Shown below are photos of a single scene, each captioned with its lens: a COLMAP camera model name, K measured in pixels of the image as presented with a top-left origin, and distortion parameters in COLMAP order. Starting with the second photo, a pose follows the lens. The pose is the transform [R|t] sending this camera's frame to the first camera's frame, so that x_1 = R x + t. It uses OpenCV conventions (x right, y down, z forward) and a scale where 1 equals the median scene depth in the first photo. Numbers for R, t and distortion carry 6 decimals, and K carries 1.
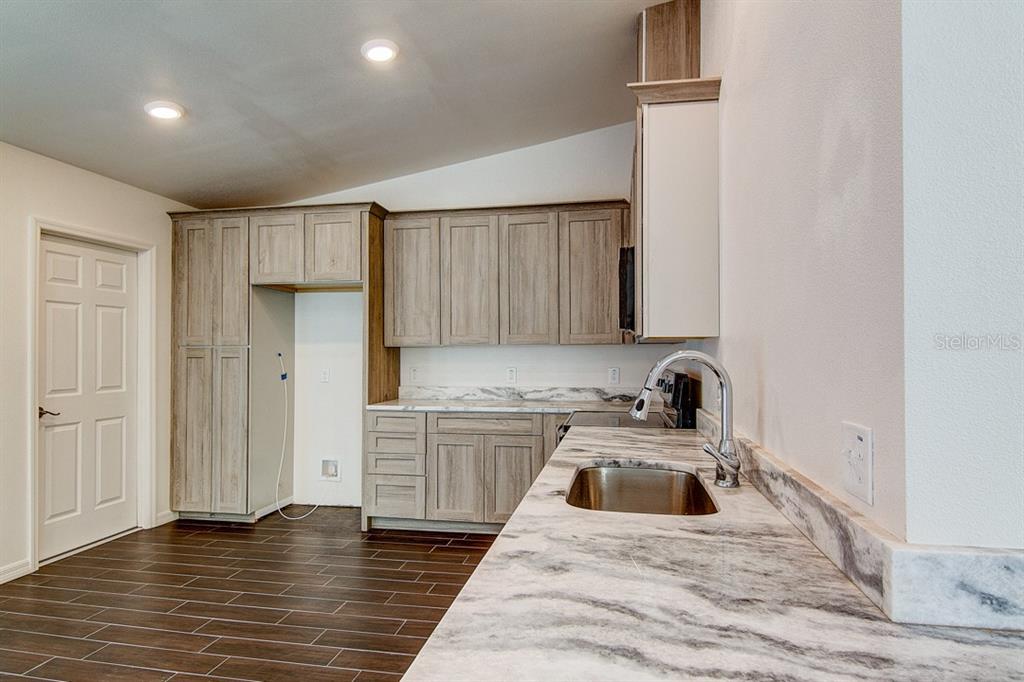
lens RADIAL K [[578.3, 0, 513.6], [0, 578.3, 340.9], [0, 0, 1]] dist [0.023750, -0.020774]
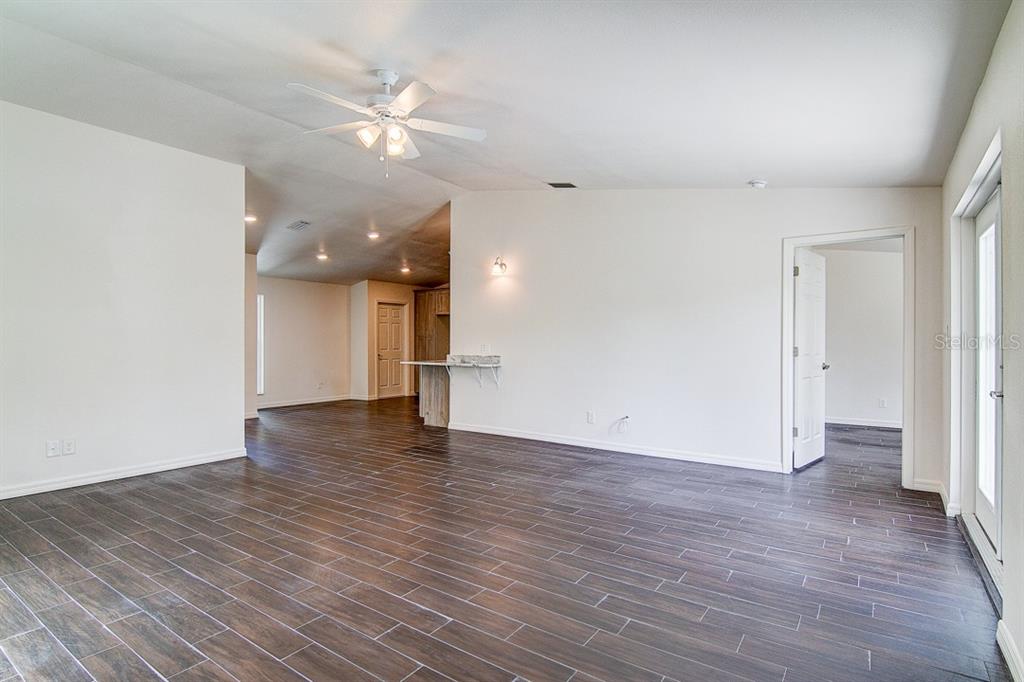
lens RADIAL K [[516.2, 0, 512.0], [0, 516.2, 341.0], [0, 0, 1]] dist [0.011104, -0.011610]
pose [[0.907276, 0.003401, -0.420522, 0.997417], [0.003491, 0.999872, 0.015619, -0.005533], [0.420522, -0.015639, 0.907148, -1.206364]]
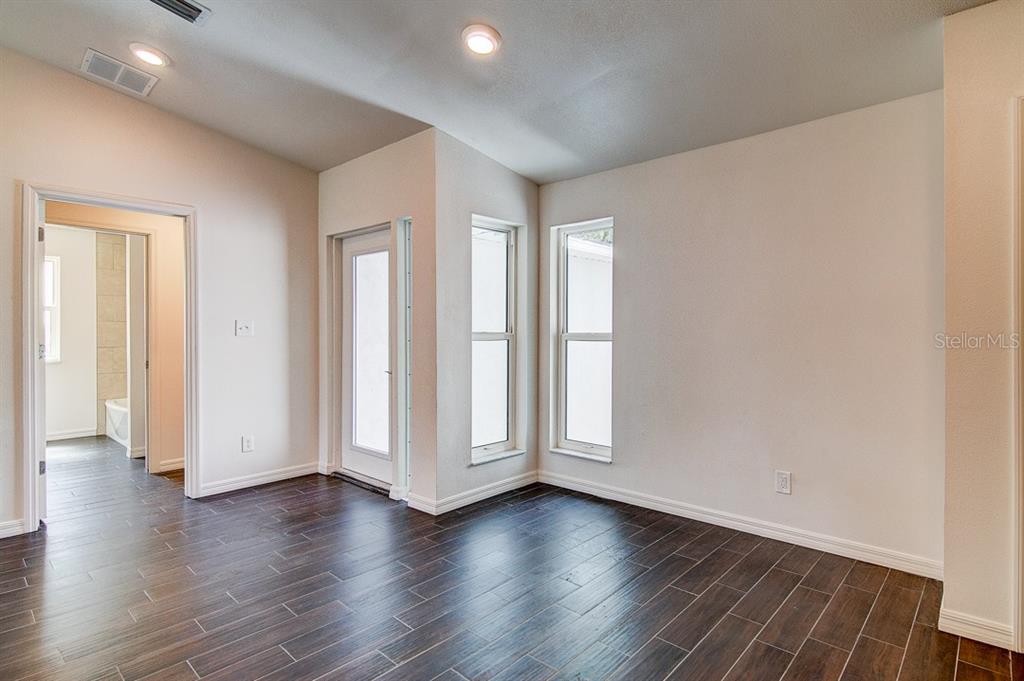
lens RADIAL K [[522.5, 0, 518.9], [0, 522.5, 335.4], [0, 0, 1]] dist [0.012806, -0.013796]
pose [[-0.519194, 0.009945, -0.854599, -0.032514], [0.016733, 0.999859, 0.001470, 0.026080], [0.854493, -0.013537, -0.519287, 0.671463]]
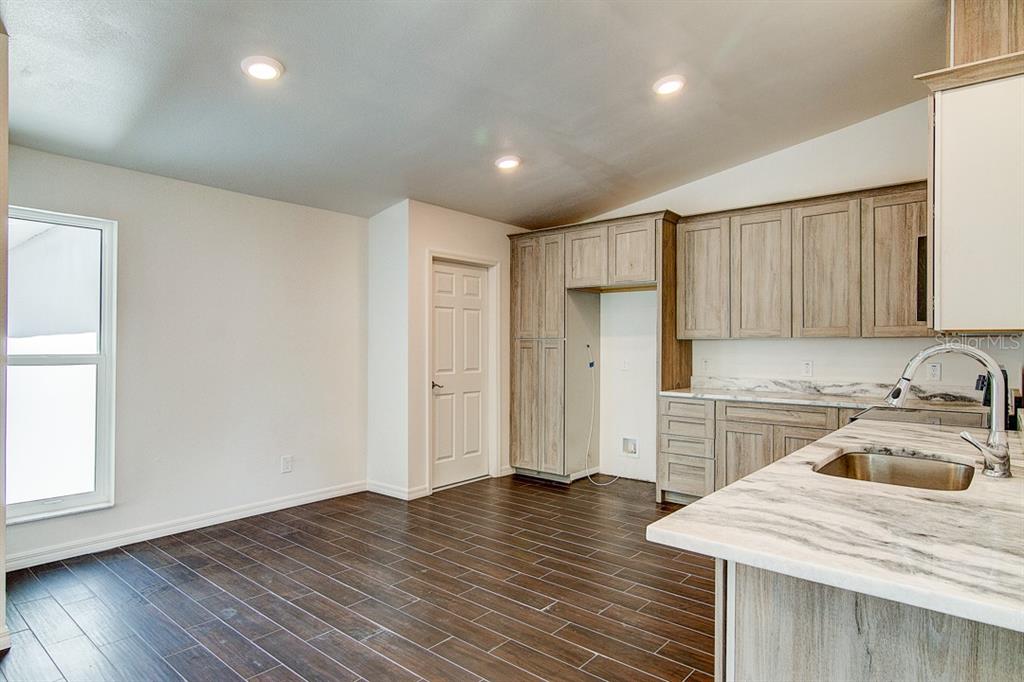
lens RADIAL K [[578.3, 0, 513.6], [0, 578.3, 340.9], [0, 0, 1]] dist [0.023750, -0.020774]
pose [[0.871458, 0.003125, -0.490460, 0.049546], [0.002913, 0.999929, 0.011547, -0.001044], [0.490461, -0.011492, 0.871387, -0.119169]]
